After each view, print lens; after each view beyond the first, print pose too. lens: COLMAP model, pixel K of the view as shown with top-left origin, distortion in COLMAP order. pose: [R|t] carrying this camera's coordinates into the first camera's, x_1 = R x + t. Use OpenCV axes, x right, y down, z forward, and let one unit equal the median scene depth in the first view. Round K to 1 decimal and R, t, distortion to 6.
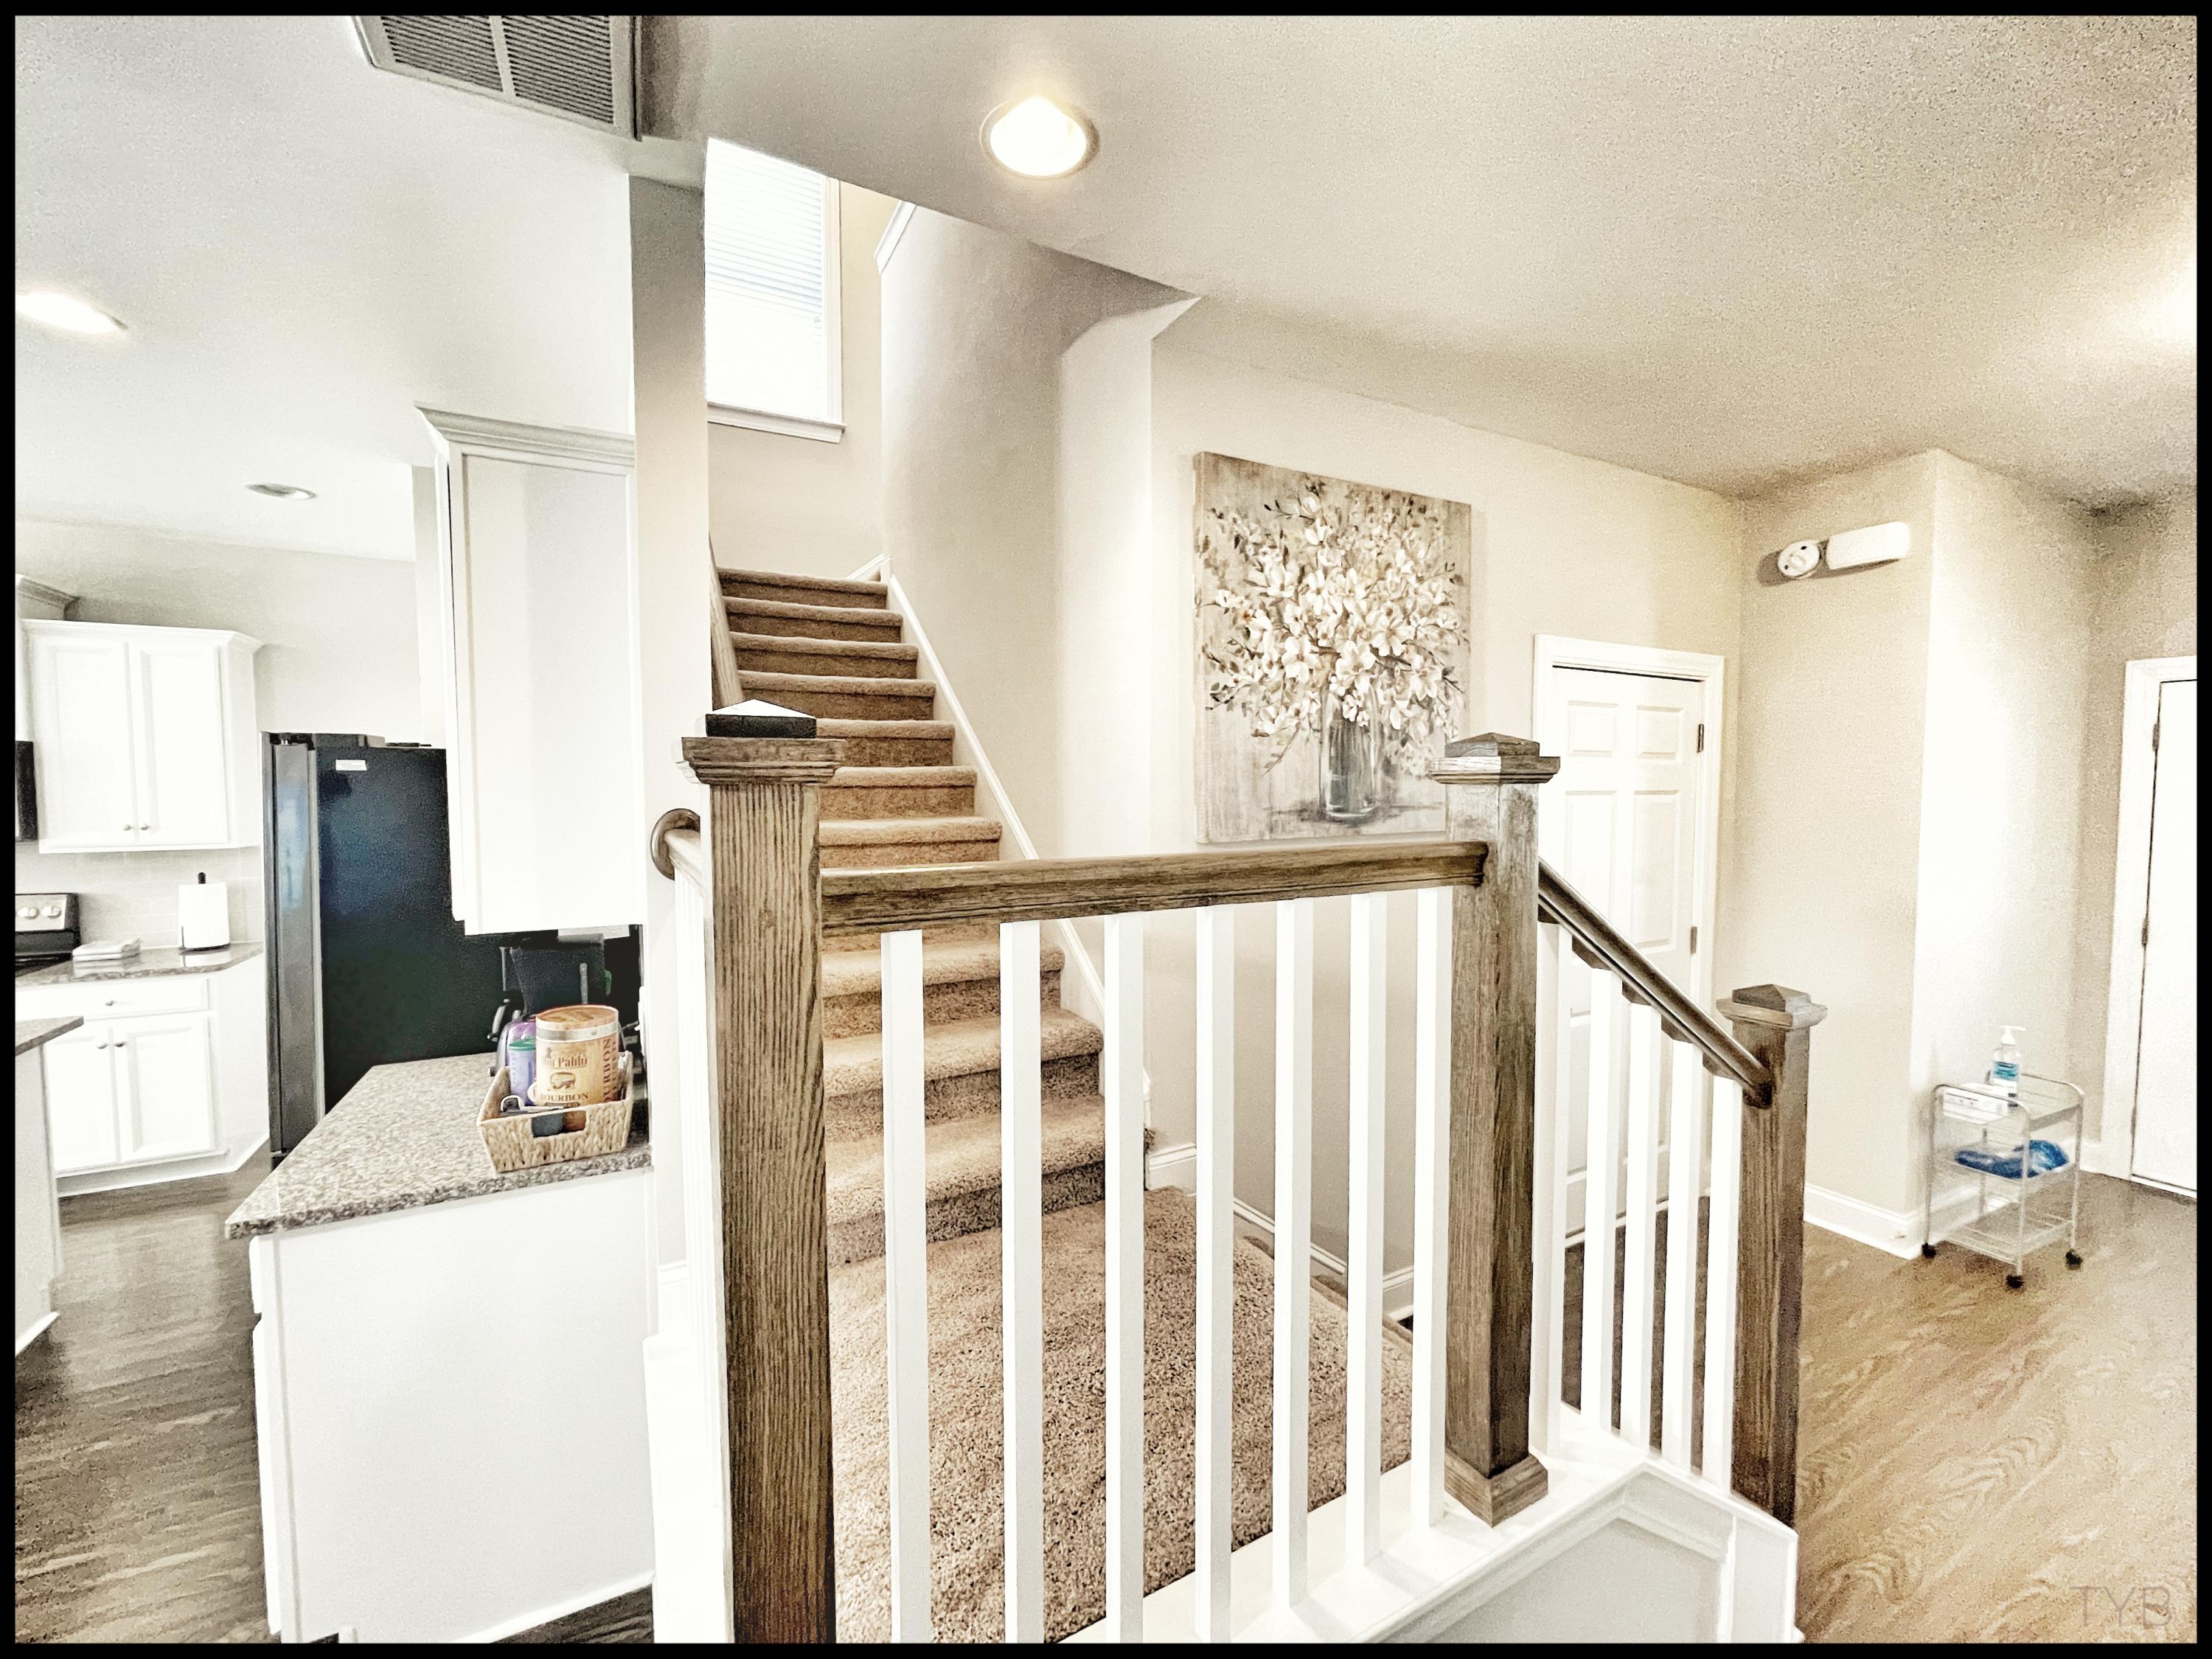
lens RADIAL K [[883.4, 0, 1110.7], [0, 883.4, 838.1], [0, 0, 1]] dist [-0.008517, 0.001187]
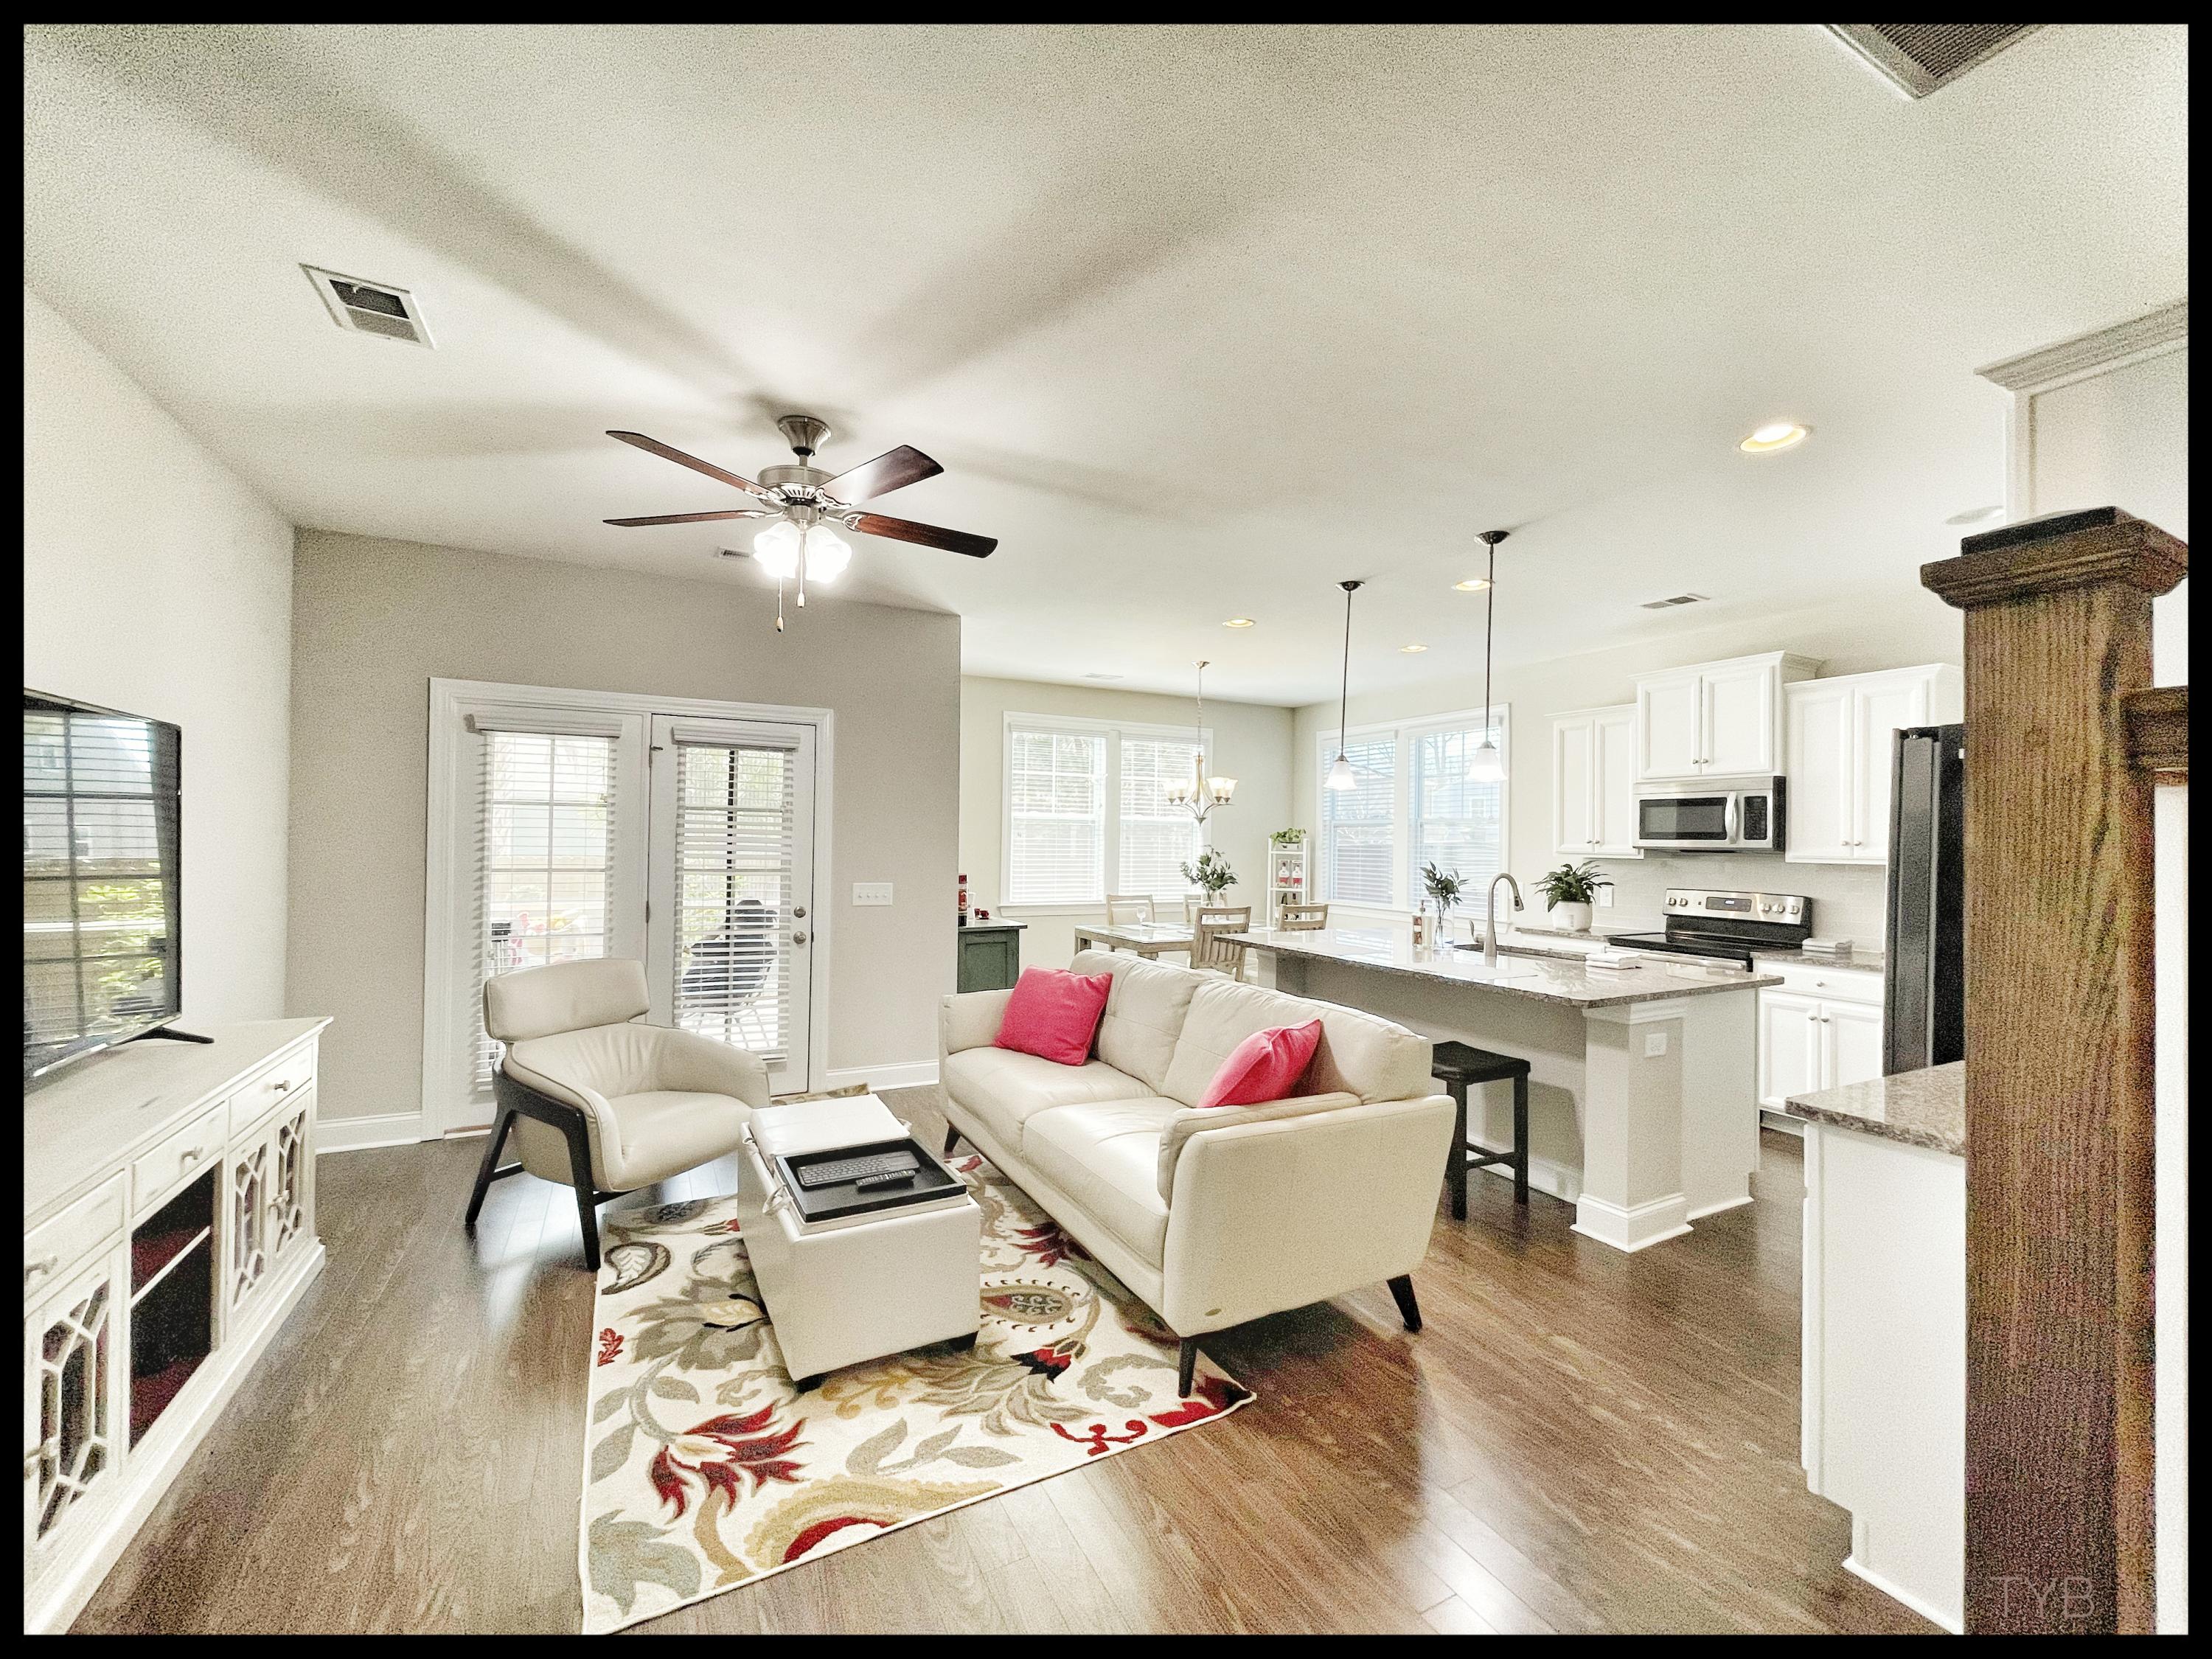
lens RADIAL K [[883.4, 0, 1105.8], [0, 883.4, 826.8], [0, 0, 1]] dist [-0.008517, 0.001187]
pose [[-0.014804, -0.013918, -0.999794, 0.095857], [-0.062818, 0.997941, -0.012962, 0.045516], [0.997915, 0.062613, -0.015648, 0.008620]]
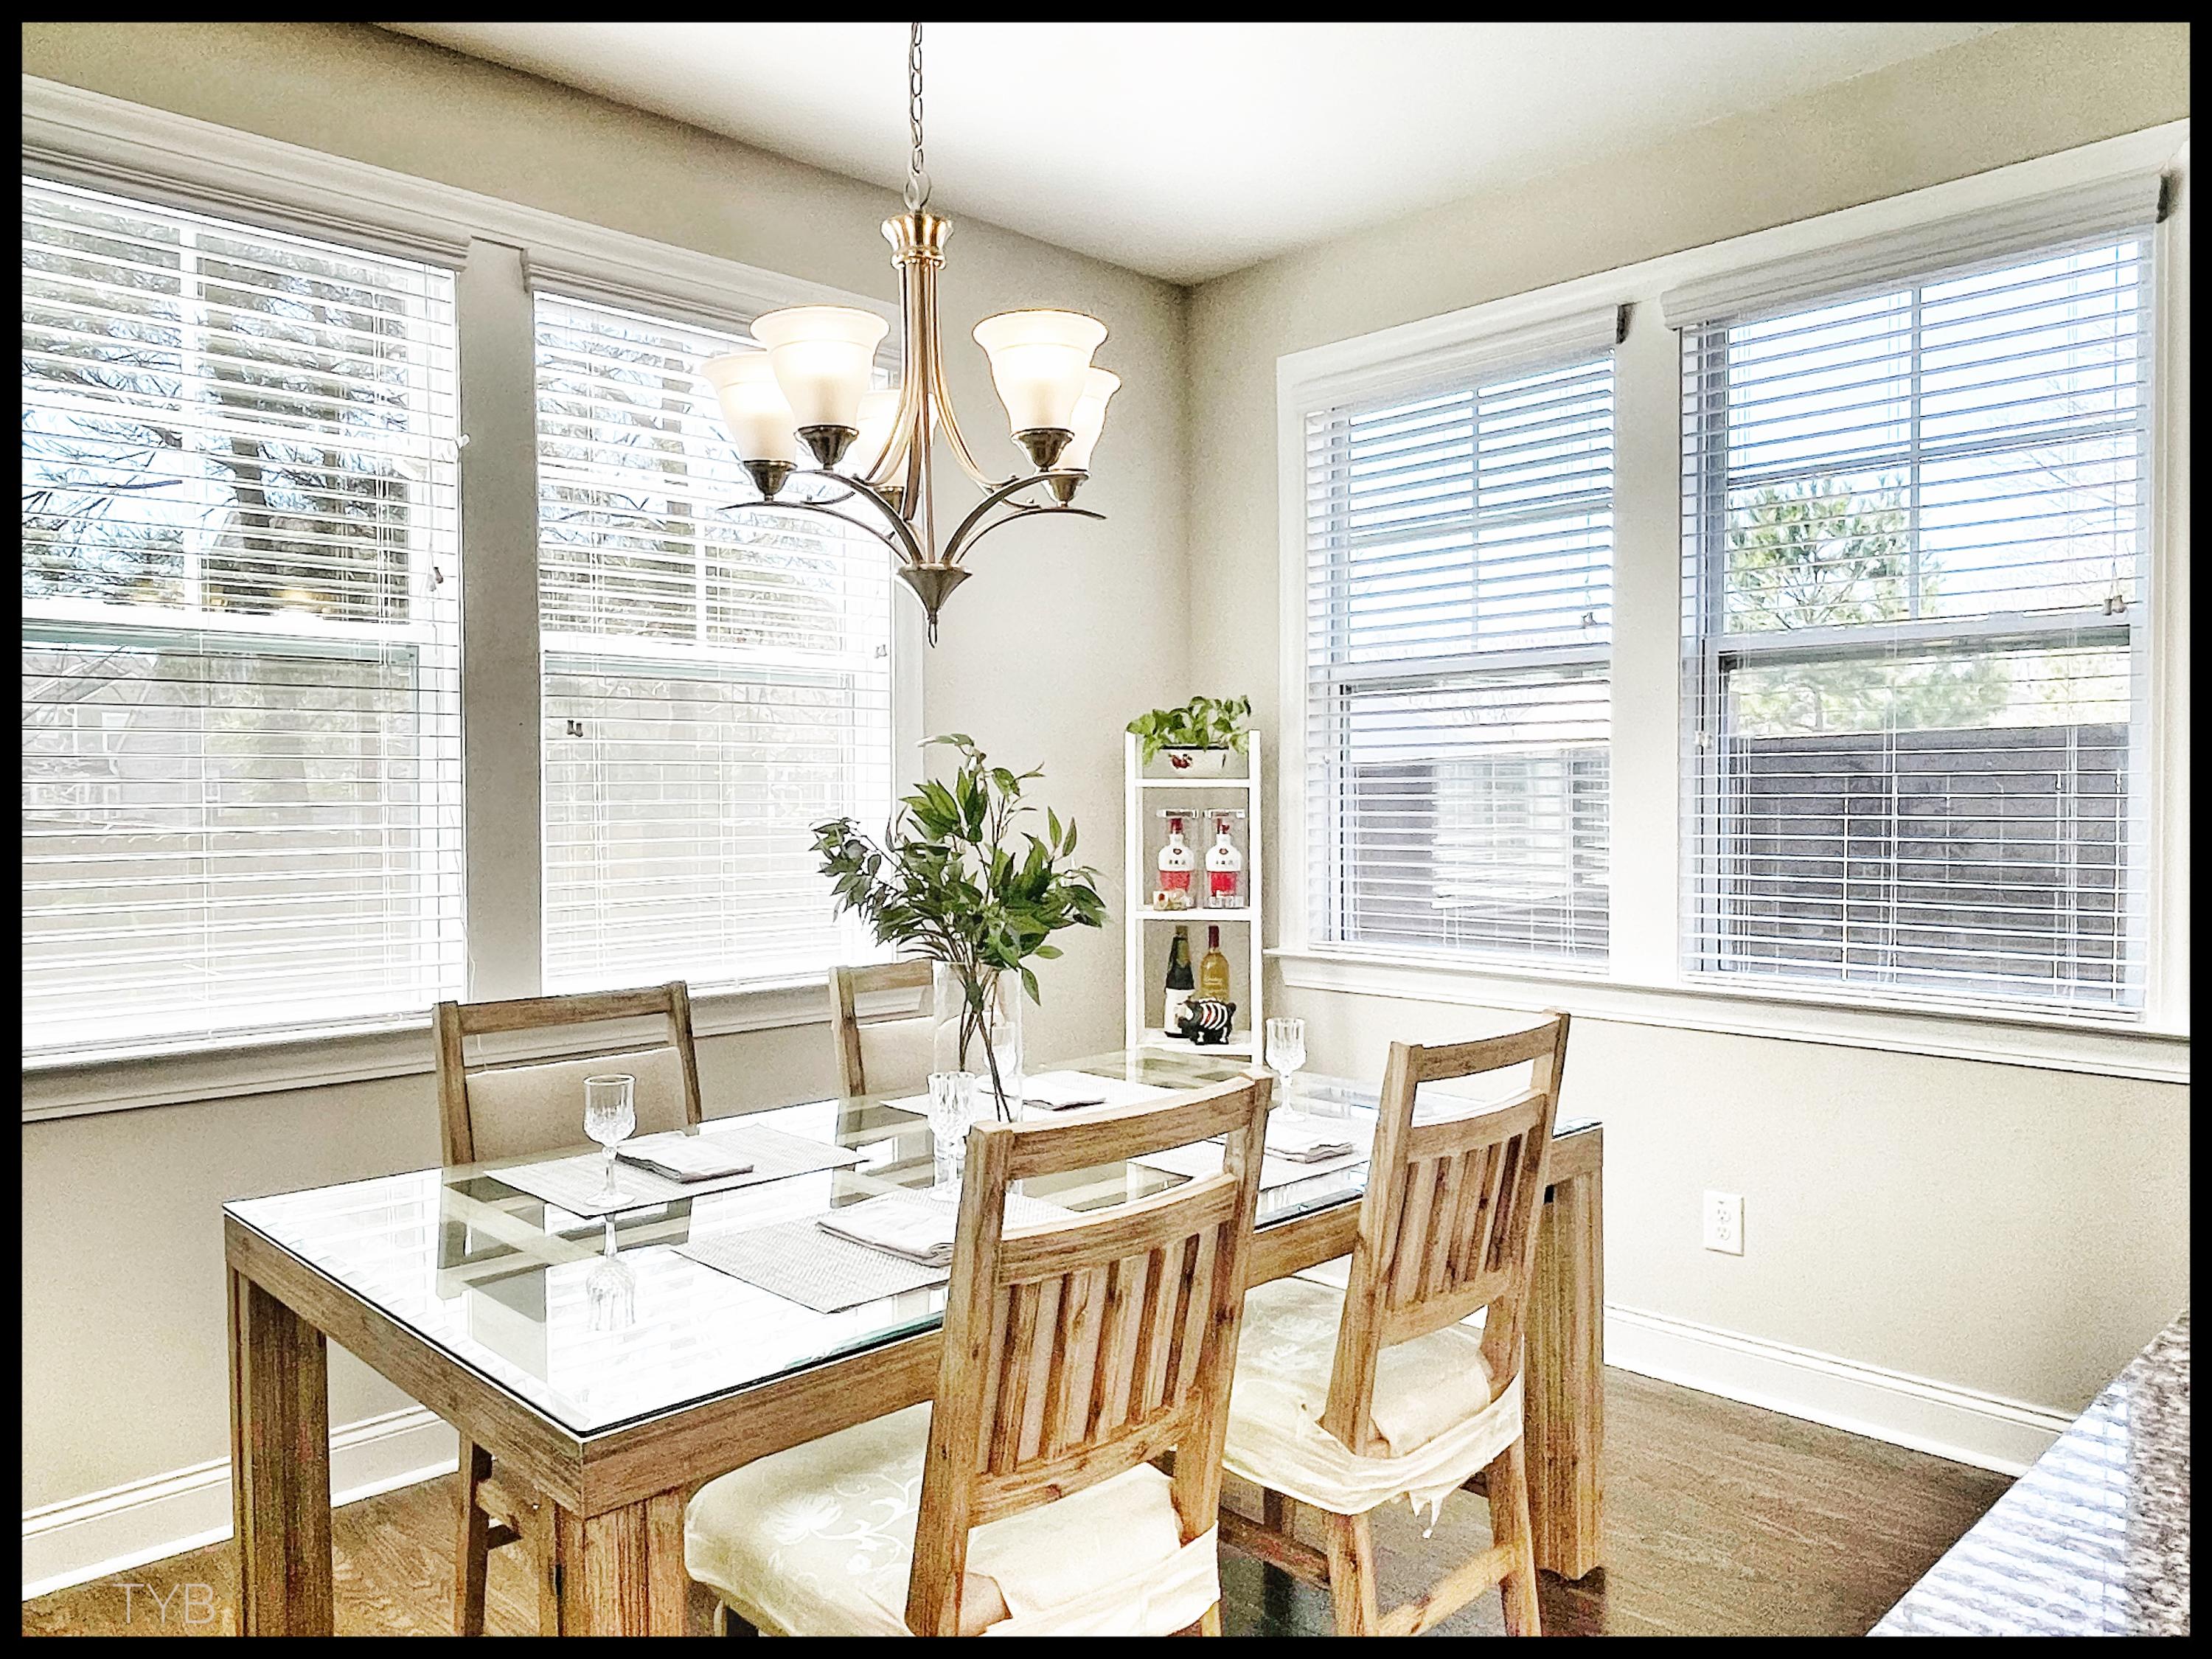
lens RADIAL K [[1566.8, 0, 1106.7], [0, 1566.8, 839.4], [0, 0, 1]] dist [-0.010875, 0.000168]
pose [[0.267186, 0.029366, -0.963197, -1.179177], [-0.042267, 0.998931, 0.018731, 0.077383], [0.962717, 0.035706, 0.268142, 0.085500]]
